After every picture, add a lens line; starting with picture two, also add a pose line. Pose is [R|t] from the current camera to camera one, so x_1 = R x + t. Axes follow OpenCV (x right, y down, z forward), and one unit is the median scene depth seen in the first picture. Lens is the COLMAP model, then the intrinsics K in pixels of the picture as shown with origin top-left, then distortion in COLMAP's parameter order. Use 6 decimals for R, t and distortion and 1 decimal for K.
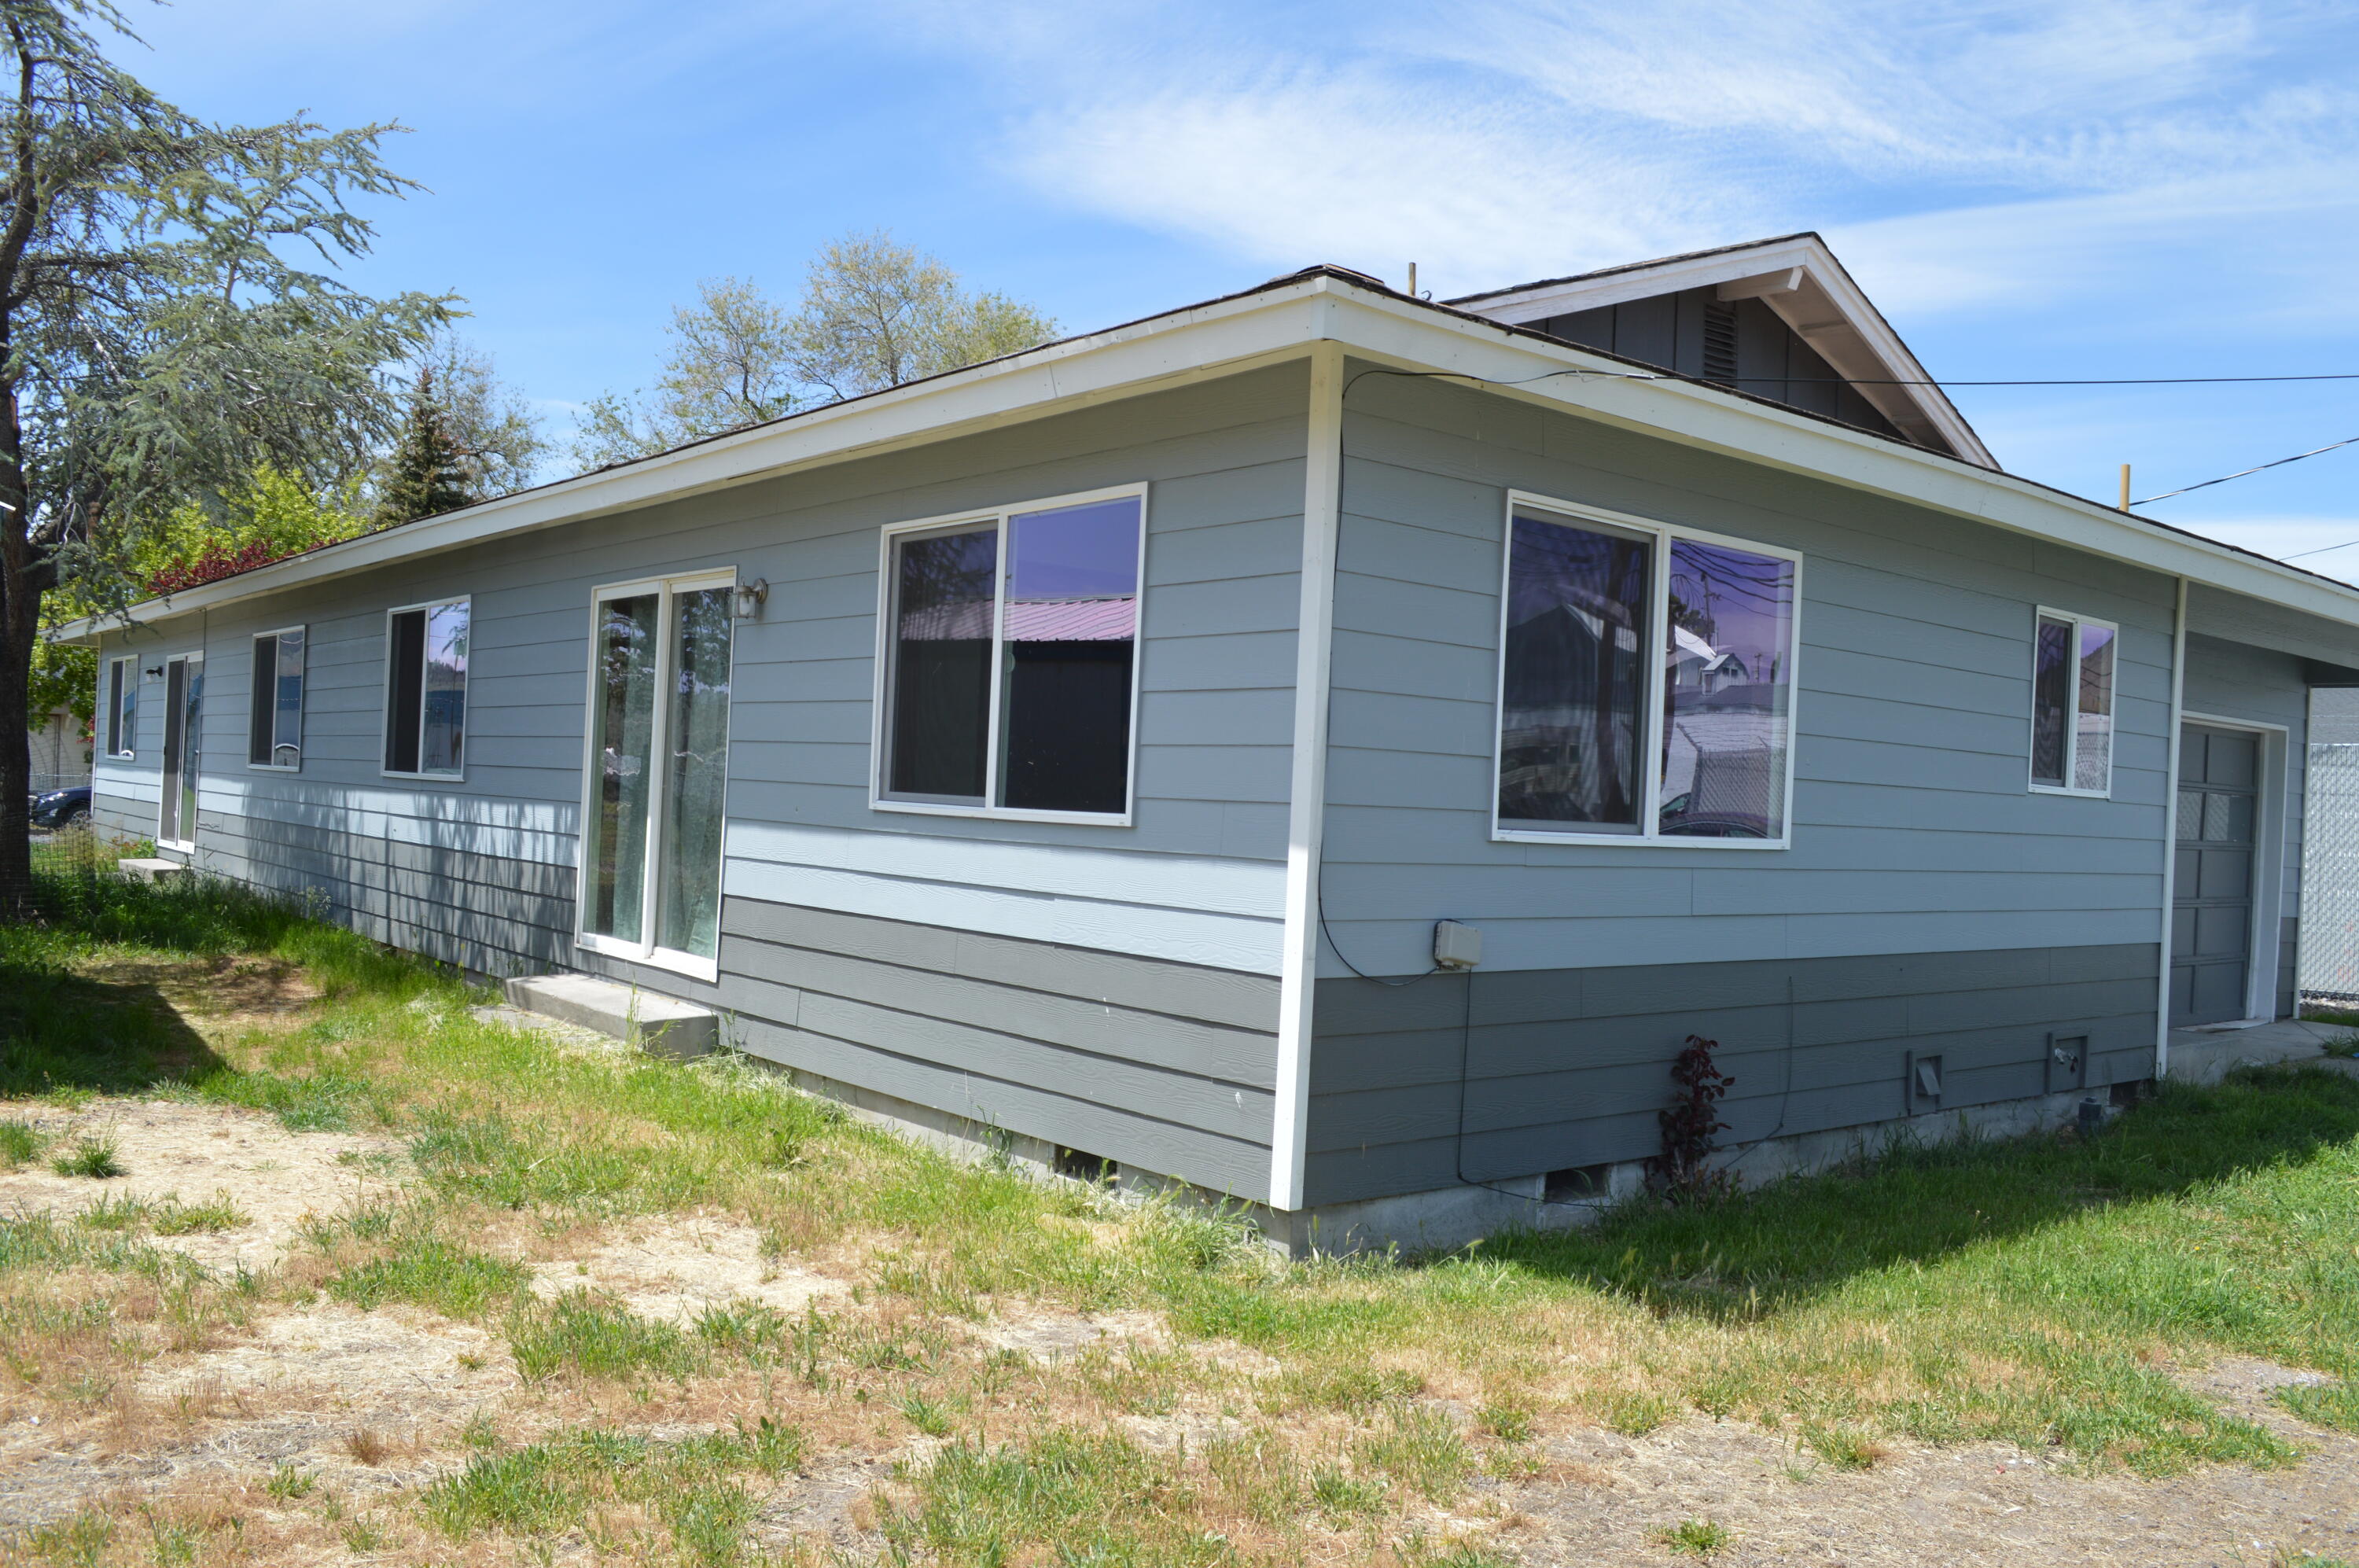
lens RADIAL K [[1993.2, 0, 1209.2], [0, 1993.2, 733.0], [0, 0, 1]] dist [-0.130614, 0.003009]
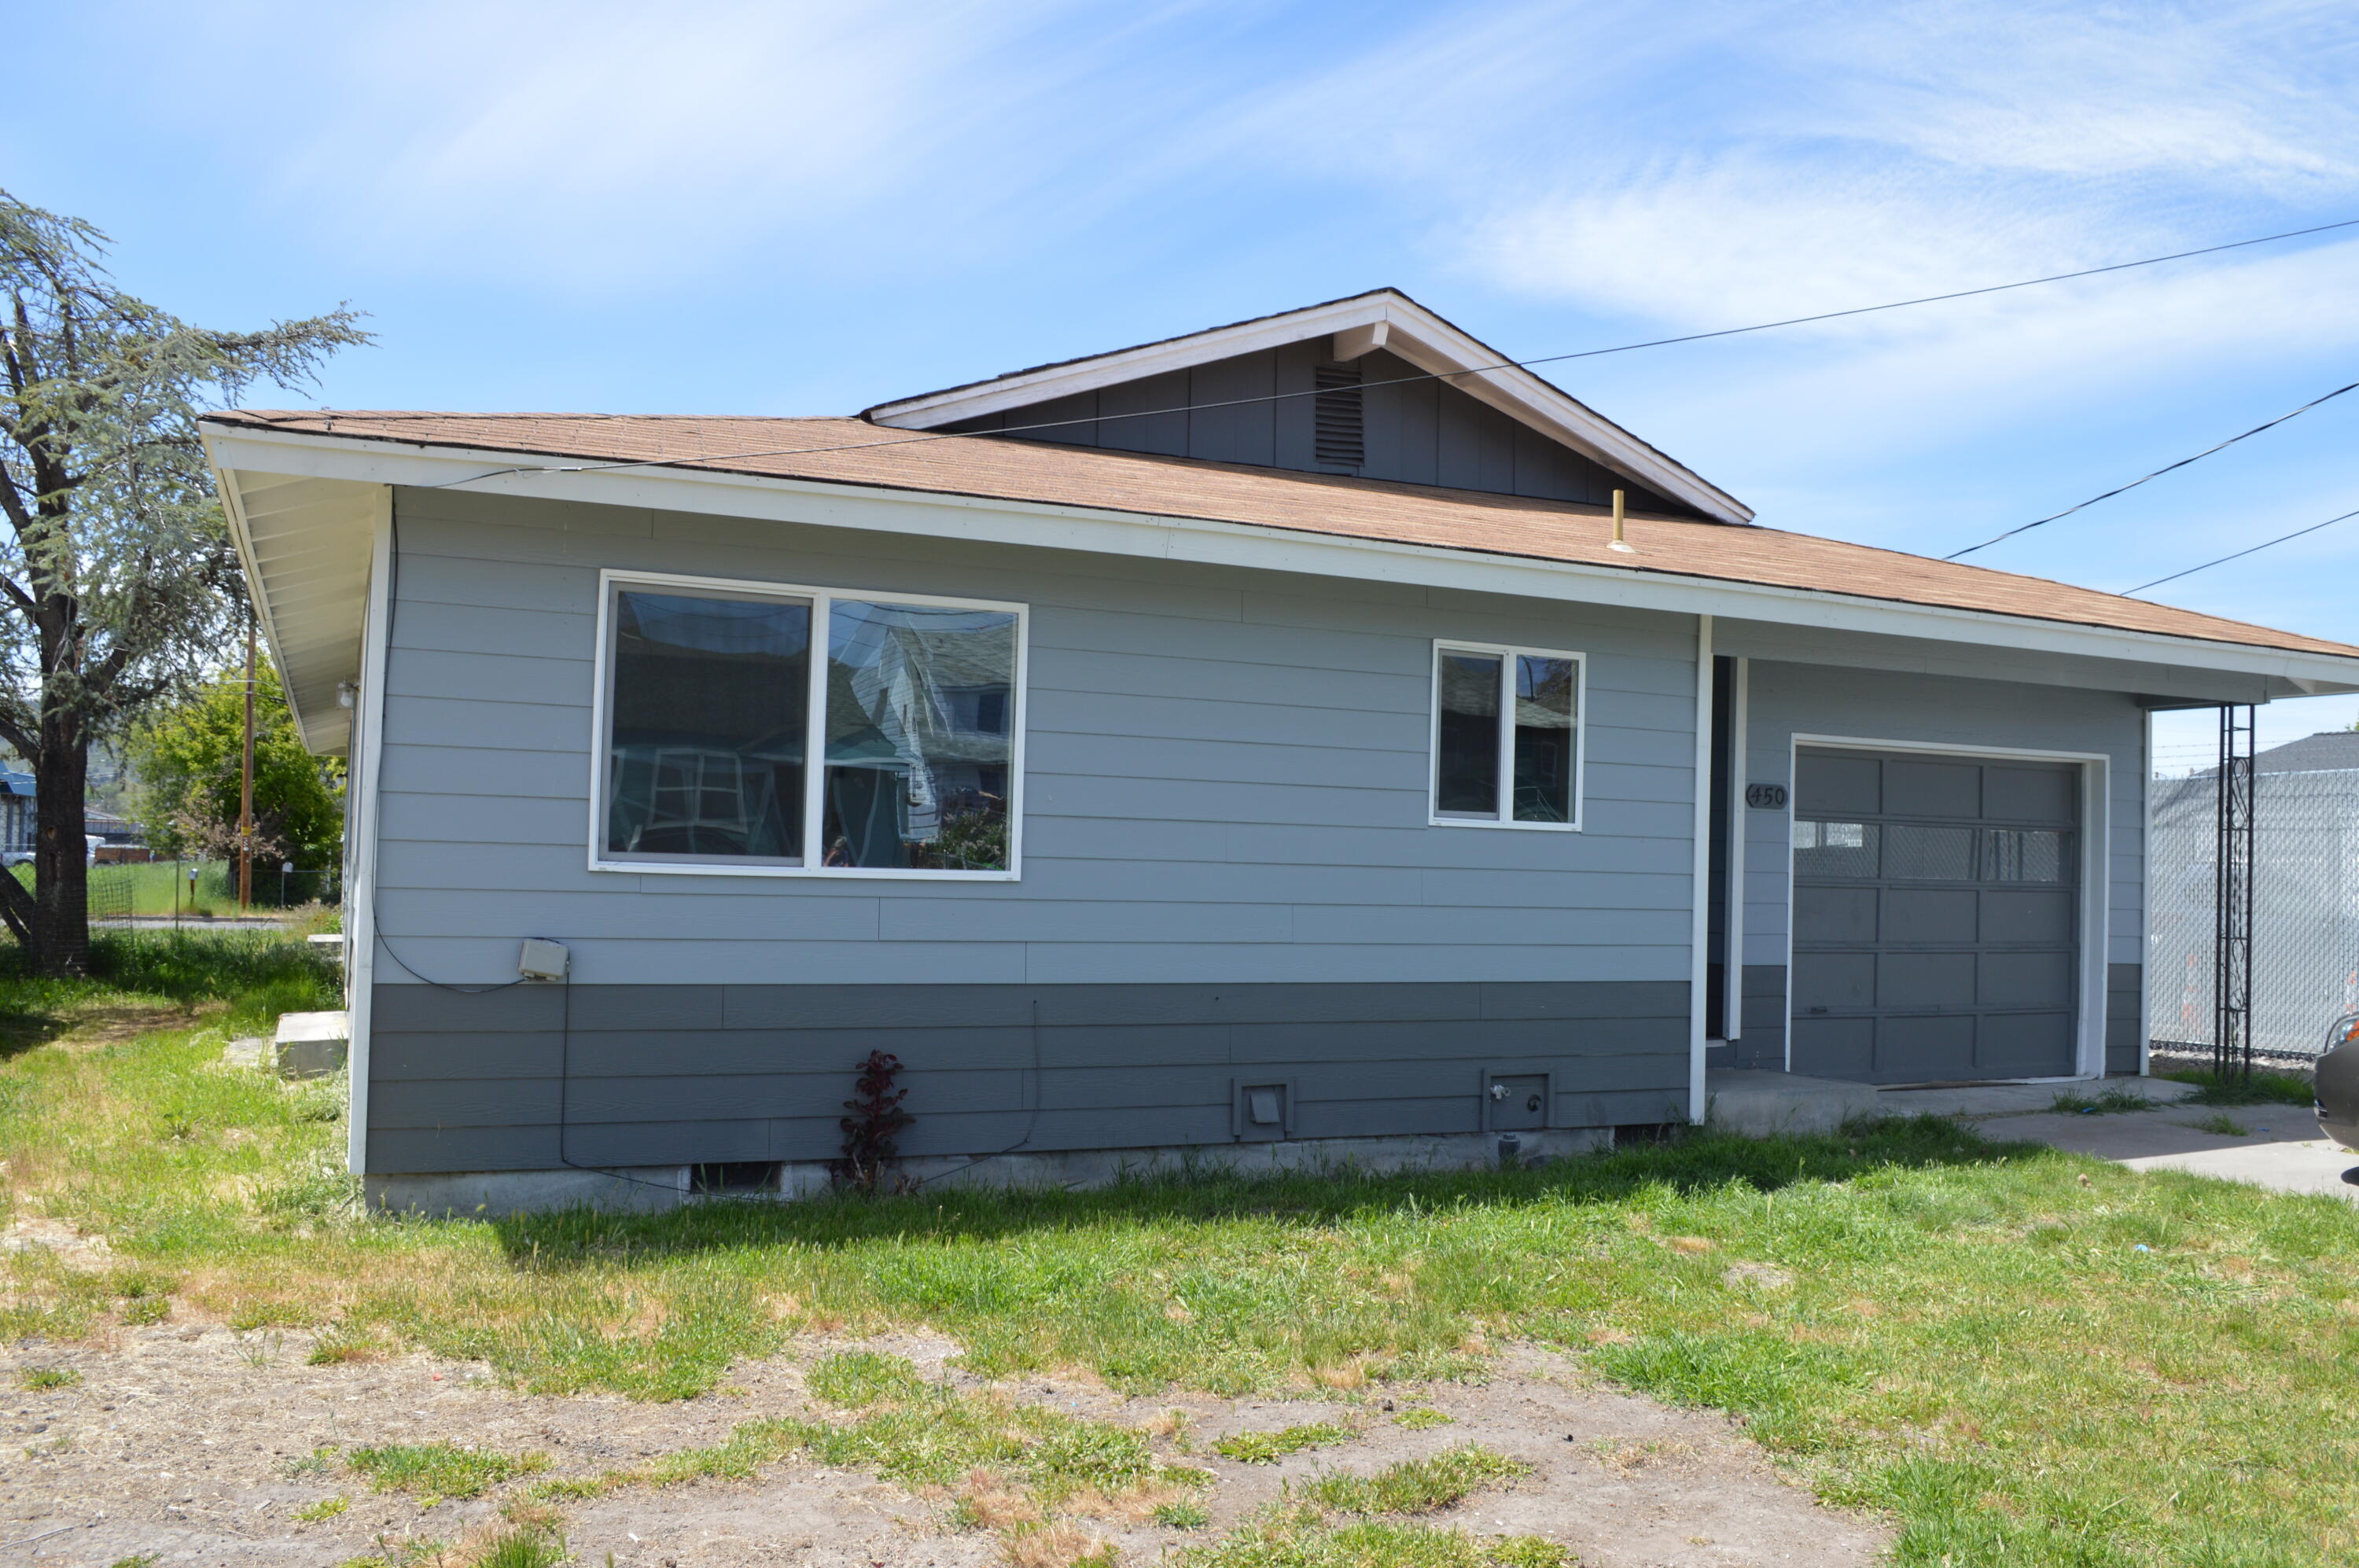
lens RADIAL K [[1887.4, 0, 1183.1], [0, 1887.4, 812.1], [0, 0, 1]] dist [-0.095707, 0.001837]
pose [[0.960839, -0.028748, -0.275613, 0.535230], [0.027426, 0.999586, -0.008648, 0.026800], [0.275747, 0.000750, 0.961230, 0.033644]]
